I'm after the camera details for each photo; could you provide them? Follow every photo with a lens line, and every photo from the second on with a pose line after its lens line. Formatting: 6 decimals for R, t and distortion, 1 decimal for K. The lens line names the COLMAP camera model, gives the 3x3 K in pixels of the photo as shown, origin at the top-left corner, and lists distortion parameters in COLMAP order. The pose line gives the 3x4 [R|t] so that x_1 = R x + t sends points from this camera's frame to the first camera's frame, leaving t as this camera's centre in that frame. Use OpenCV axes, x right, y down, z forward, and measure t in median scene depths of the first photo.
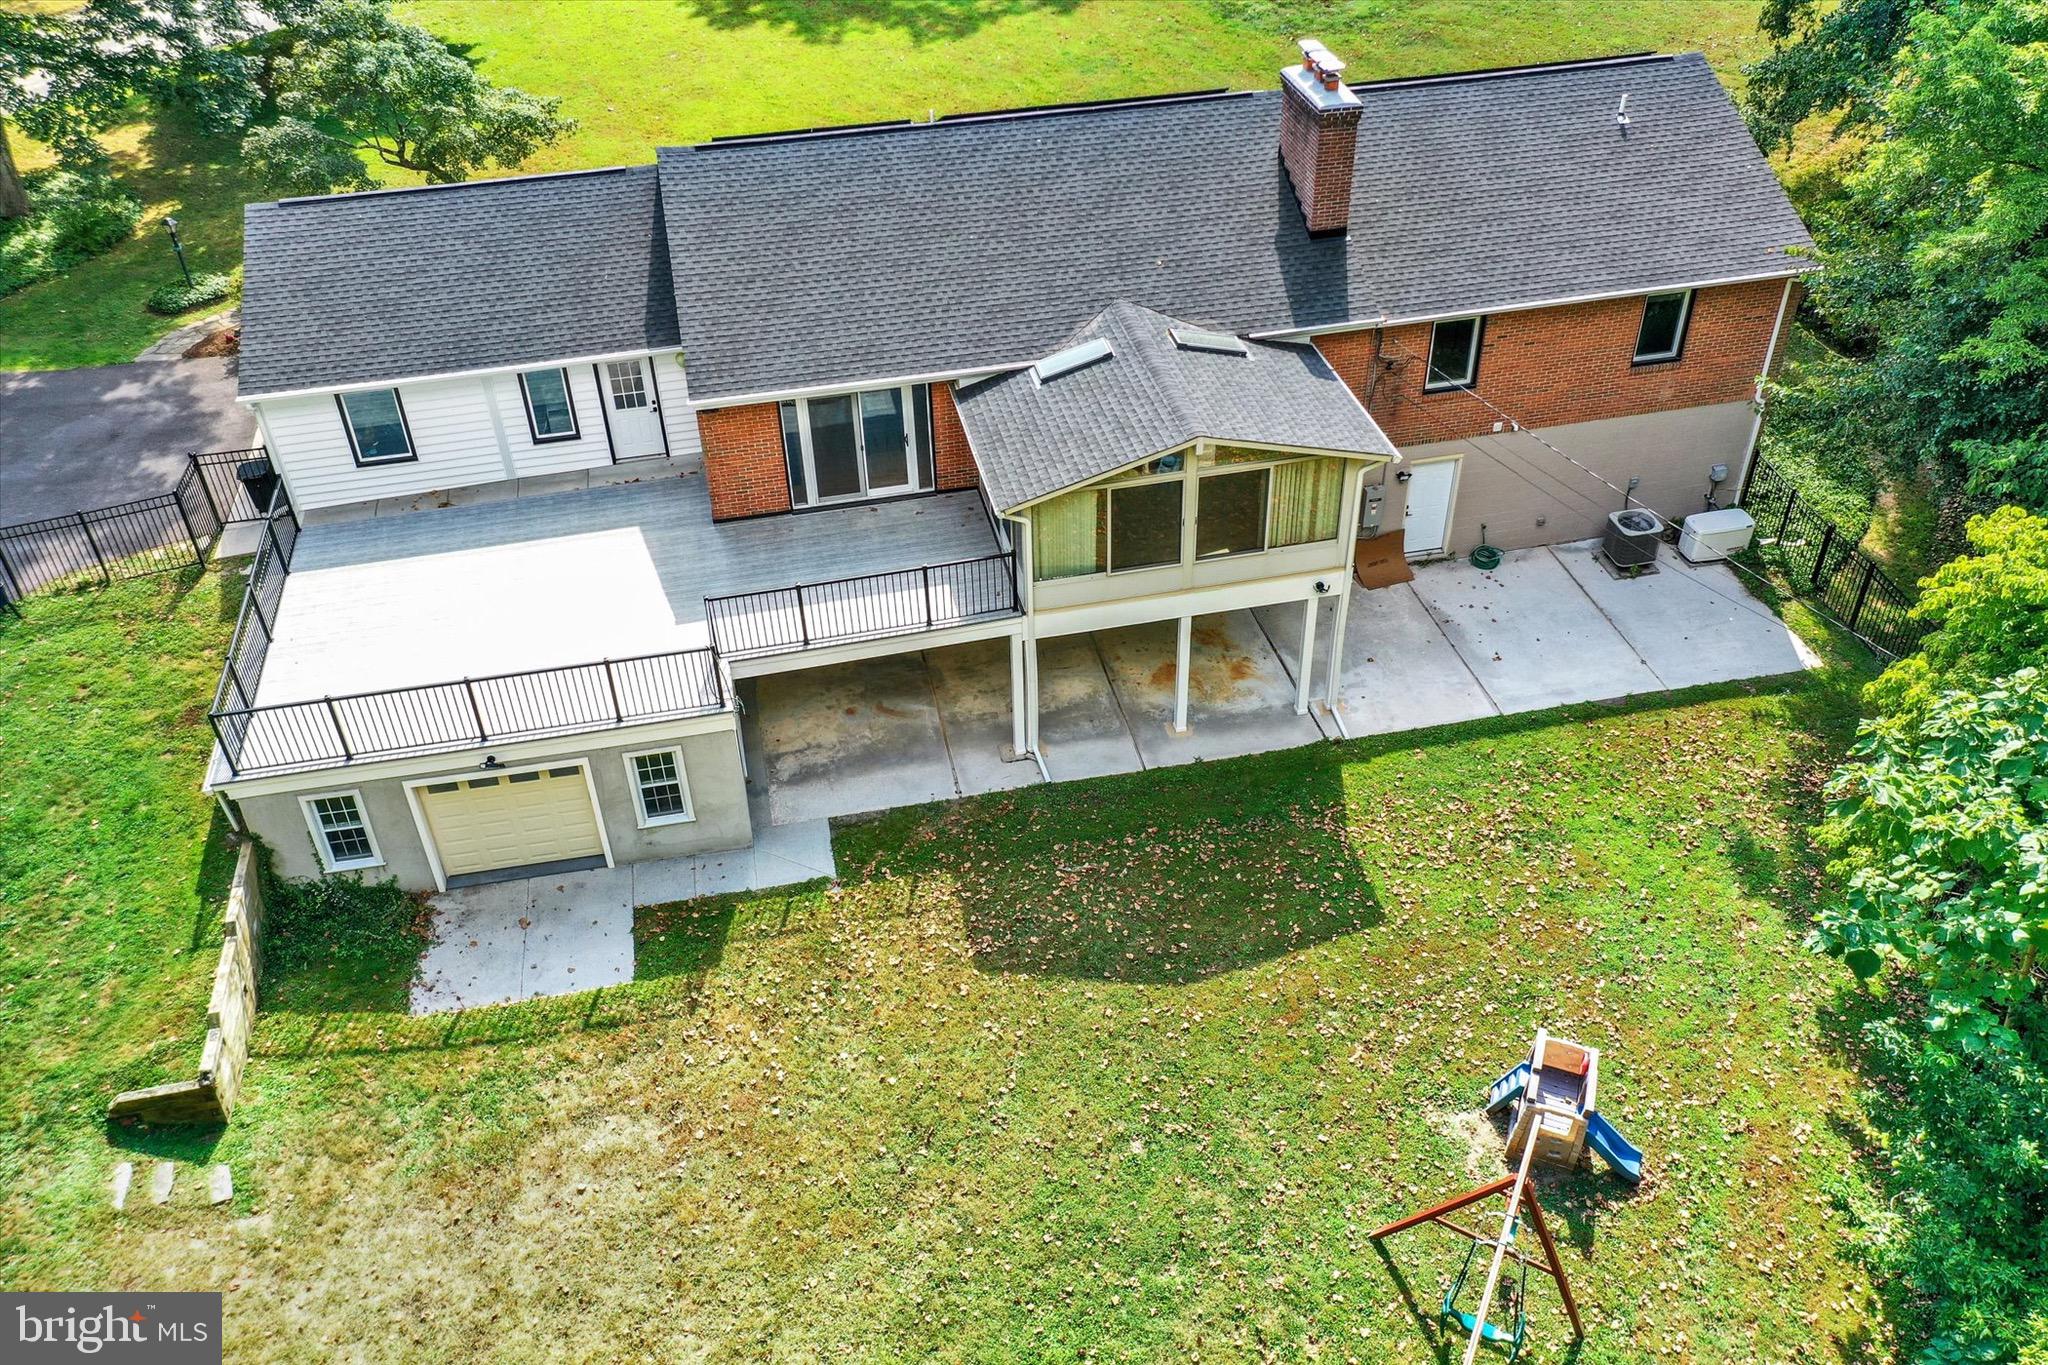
lens RADIAL K [[1652.8, 0, 1040.3], [0, 1652.8, 687.6], [0, 0, 1]] dist [-0.001750, 0.010766]
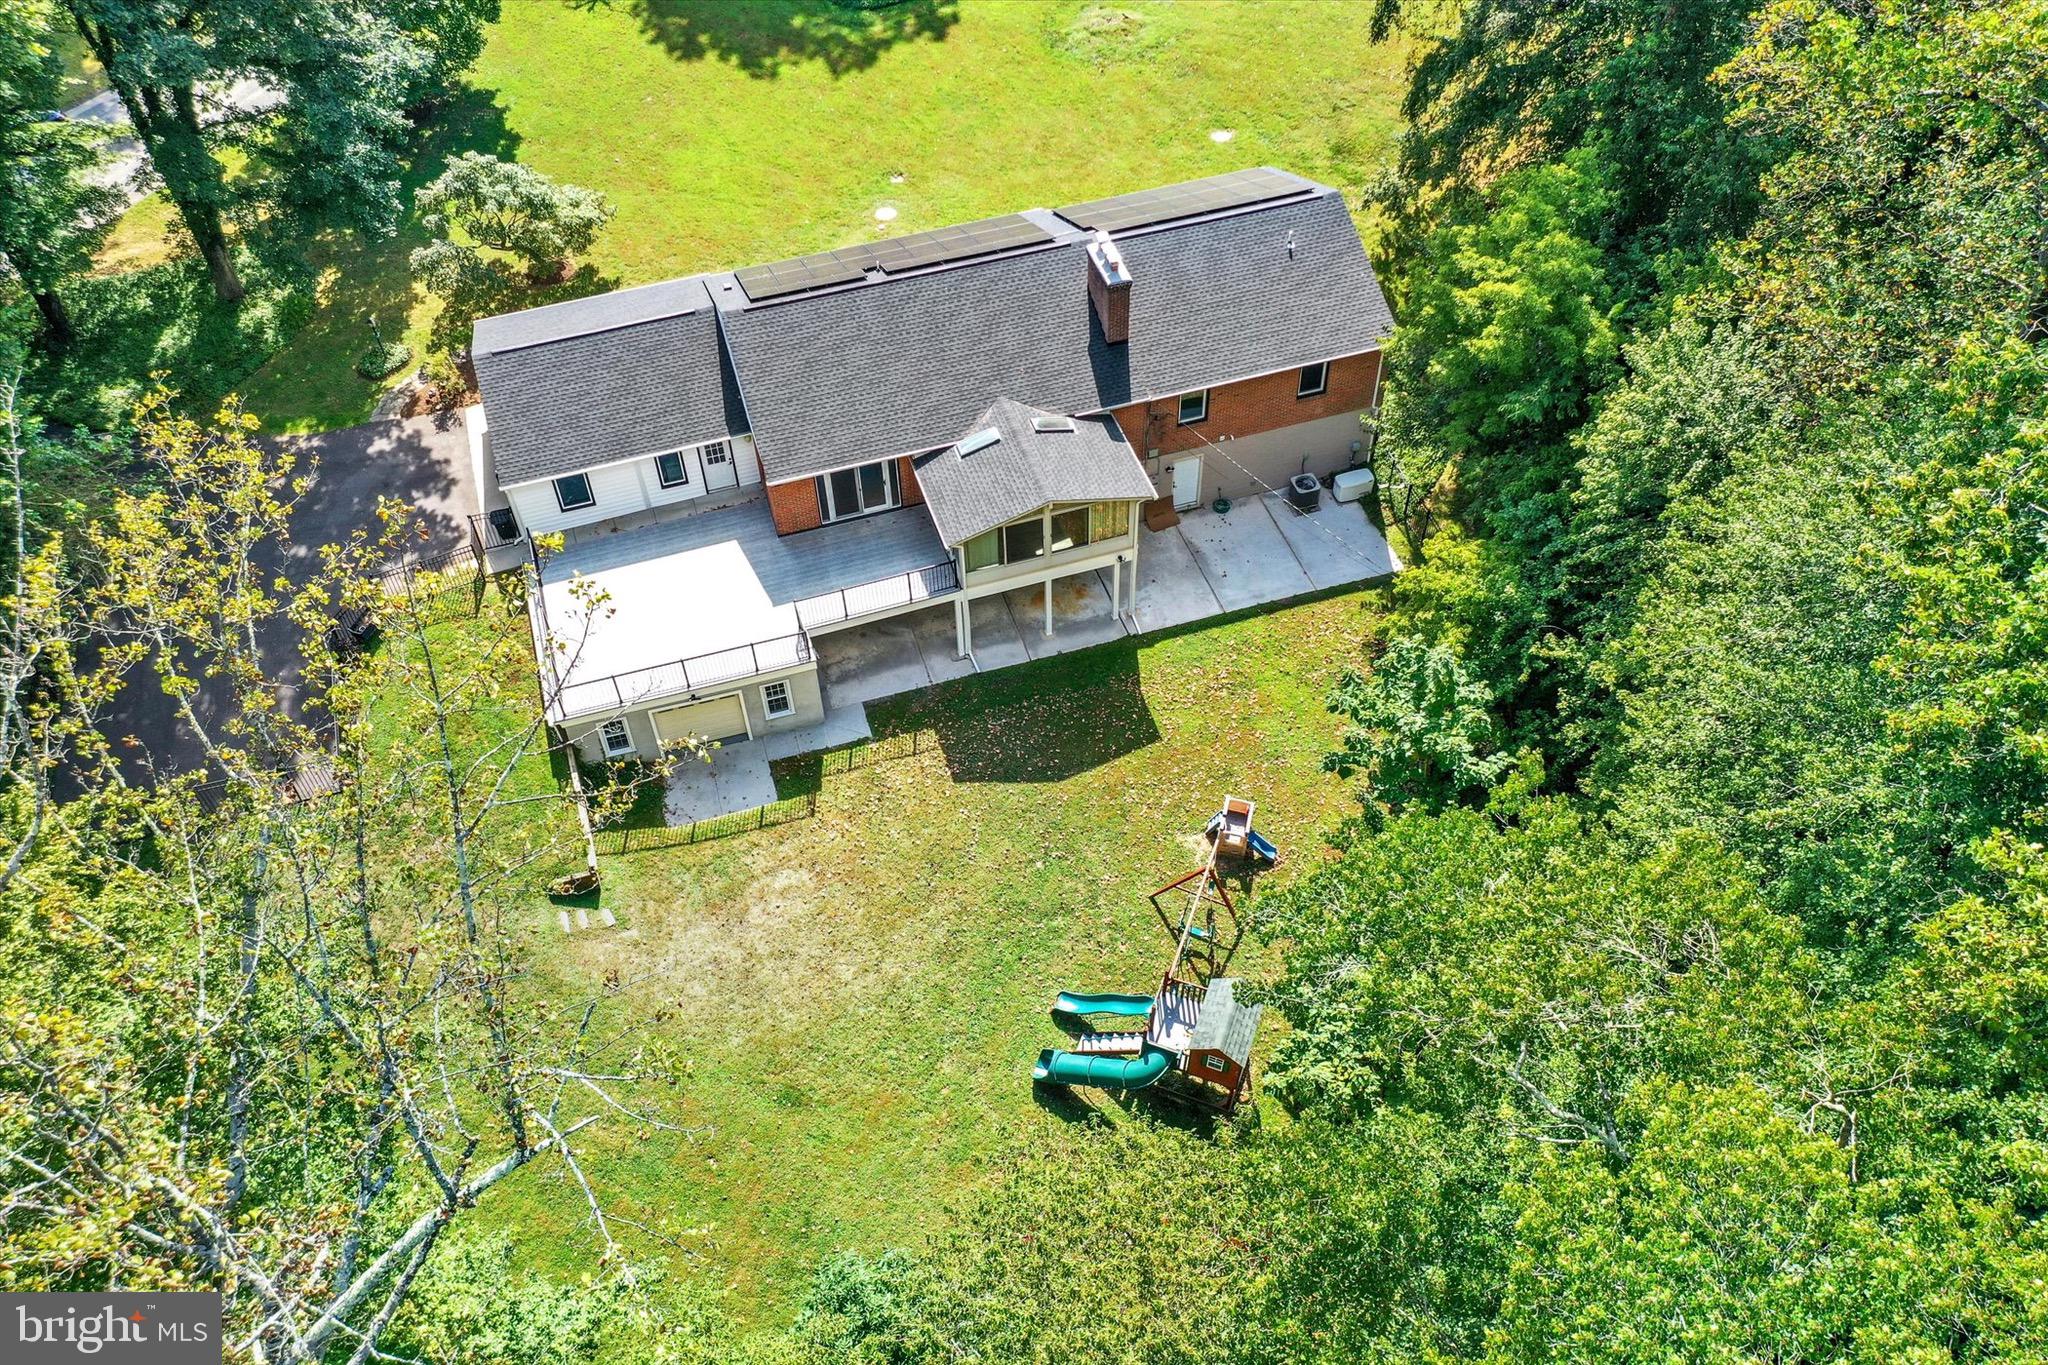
lens RADIAL K [[1652.8, 0, 1065.1], [0, 1652.8, 711.2], [0, 0, 1]] dist [-0.001750, 0.010766]
pose [[0.994083, -0.072556, 0.080837, -0.053691], [0.053570, 0.974872, 0.216229, -0.303663], [-0.094494, -0.210619, 0.972990, -0.838438]]
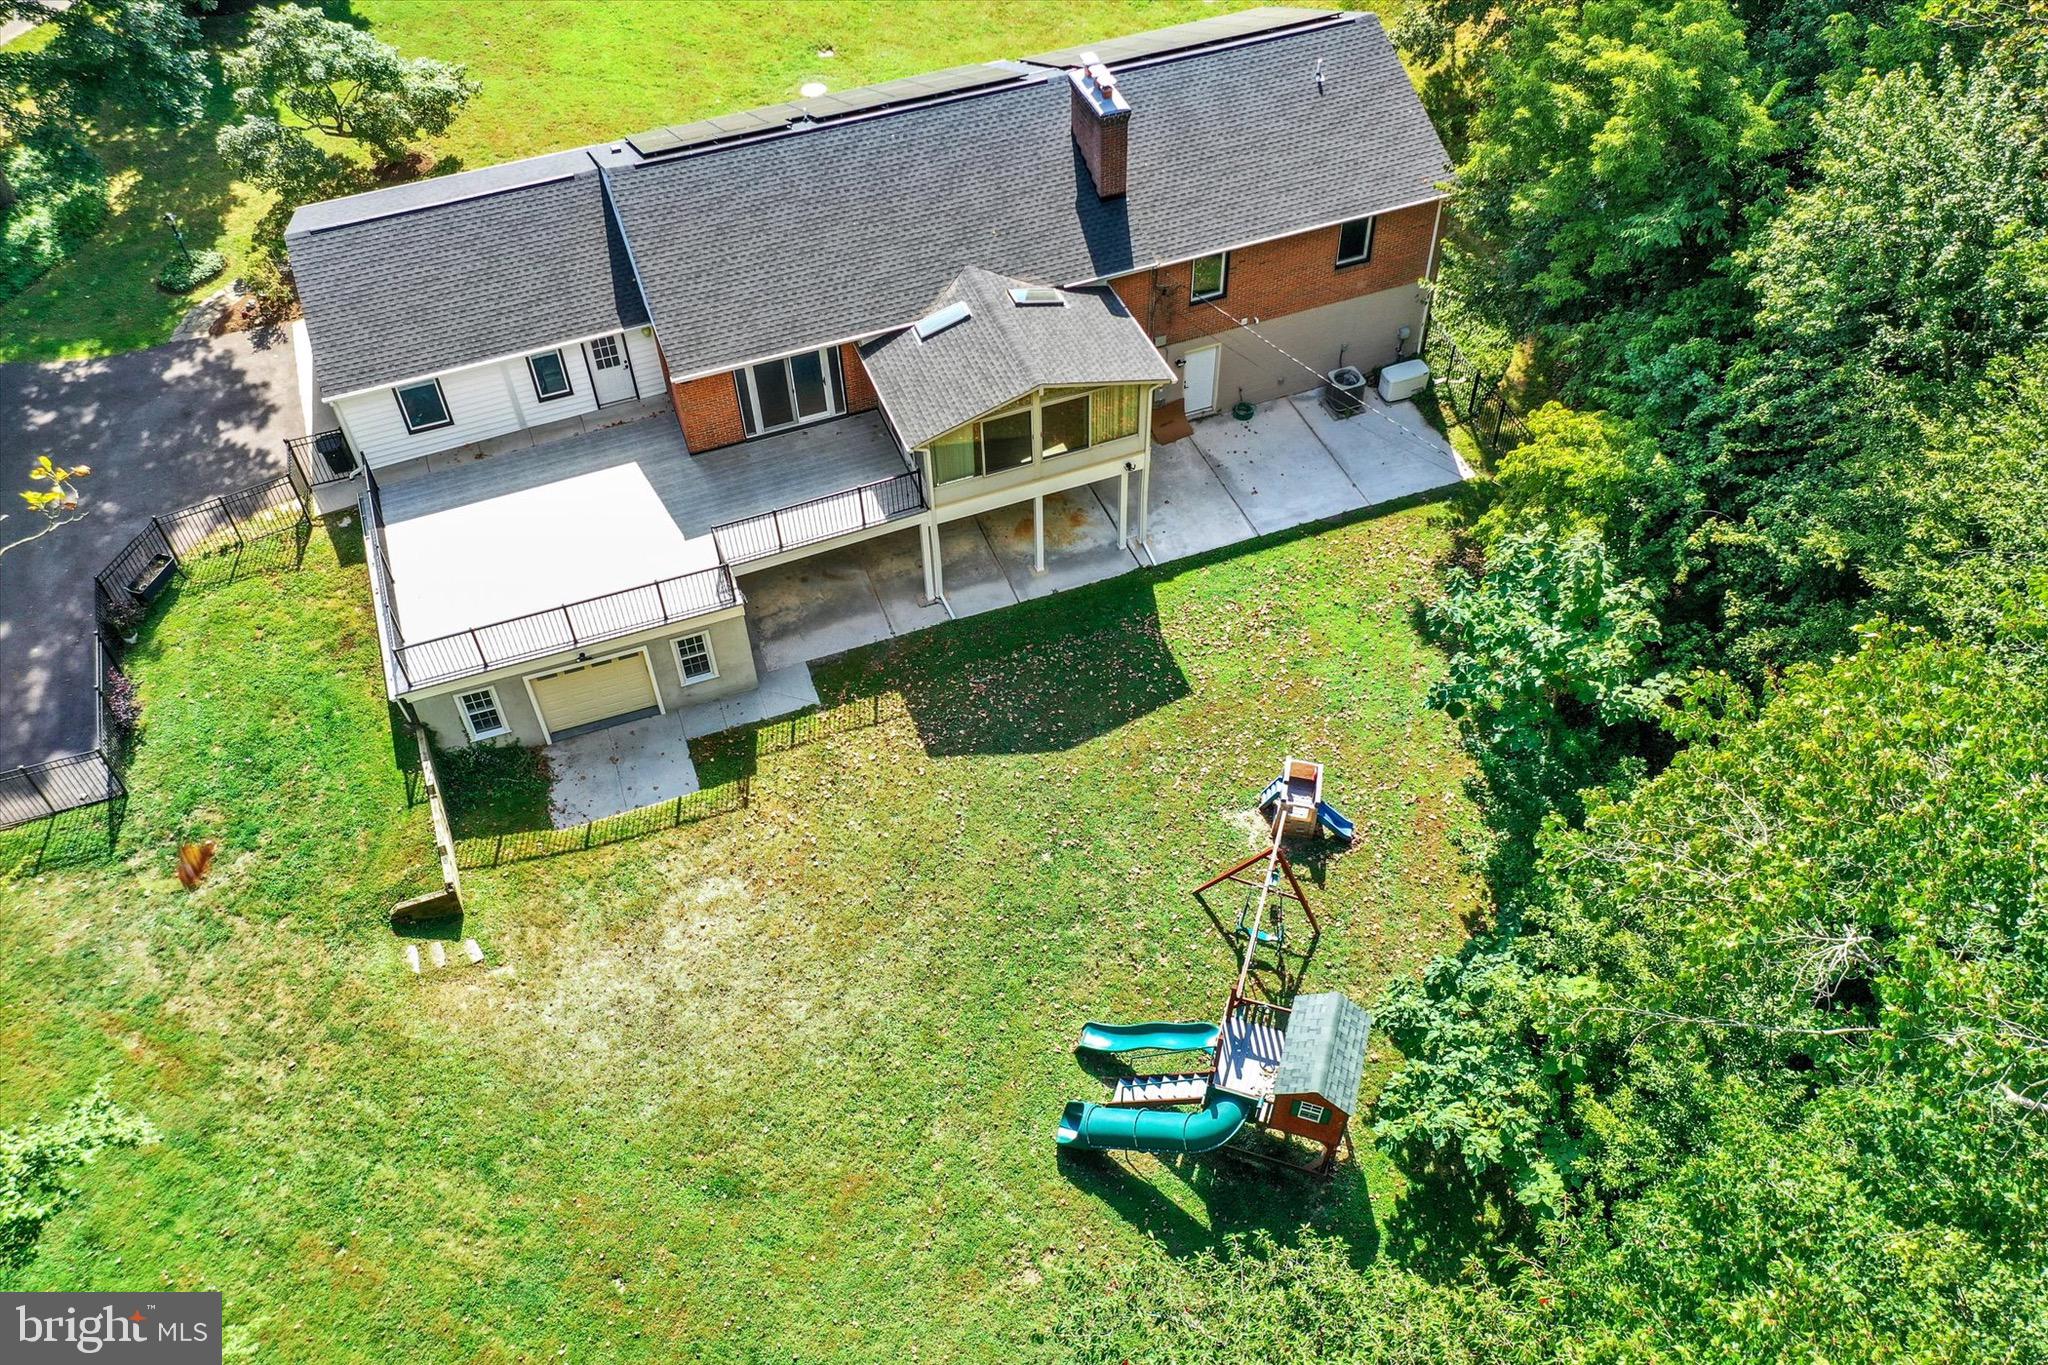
lens RADIAL K [[1652.8, 0, 1054.7], [0, 1652.8, 695.9], [0, 0, 1]] dist [-0.001750, 0.010766]
pose [[0.987880, -0.110740, 0.108762, -0.075243], [0.088959, 0.978147, 0.187924, -0.145220], [-0.127196, -0.175971, 0.976143, -0.445446]]
